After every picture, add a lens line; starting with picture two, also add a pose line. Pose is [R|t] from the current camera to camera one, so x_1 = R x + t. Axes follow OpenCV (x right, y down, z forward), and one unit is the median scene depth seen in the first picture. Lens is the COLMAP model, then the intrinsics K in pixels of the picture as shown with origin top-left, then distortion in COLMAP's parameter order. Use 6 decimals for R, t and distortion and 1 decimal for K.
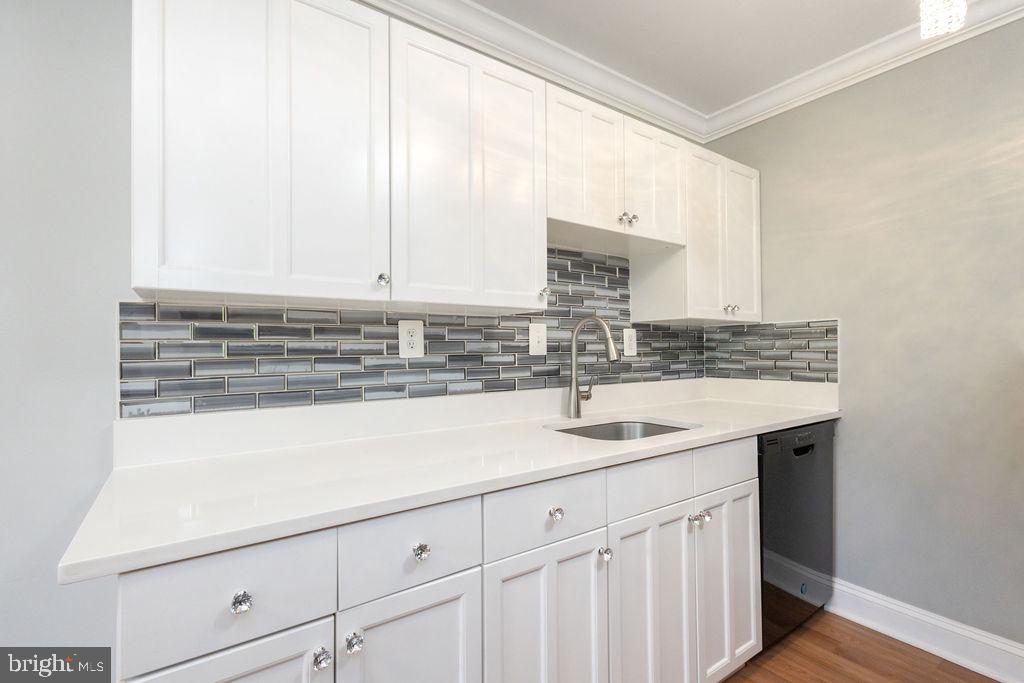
lens RADIAL K [[469.8, 0, 514.4], [0, 469.8, 339.0], [0, 0, 1]] dist [0.004848, -0.000546]
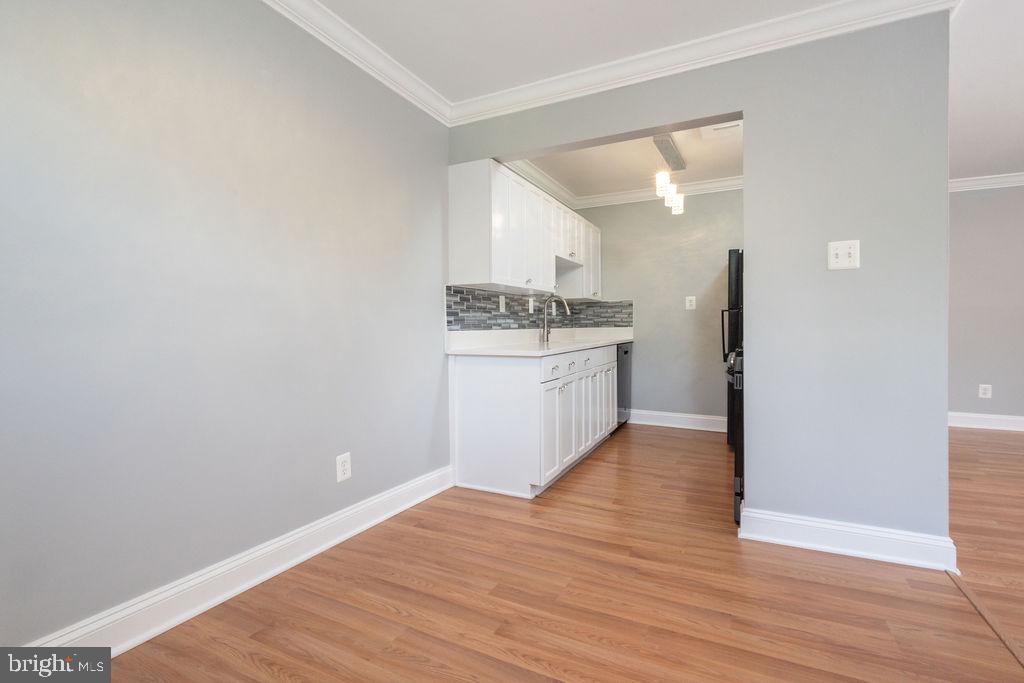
lens RADIAL K [[469.8, 0, 514.4], [0, 469.8, 339.0], [0, 0, 1]] dist [0.004848, -0.000546]
pose [[0.878896, -0.014637, 0.476789, -1.102020], [-0.007590, 0.998973, 0.044659, 0.059617], [-0.476953, -0.042869, 0.877883, -0.911487]]
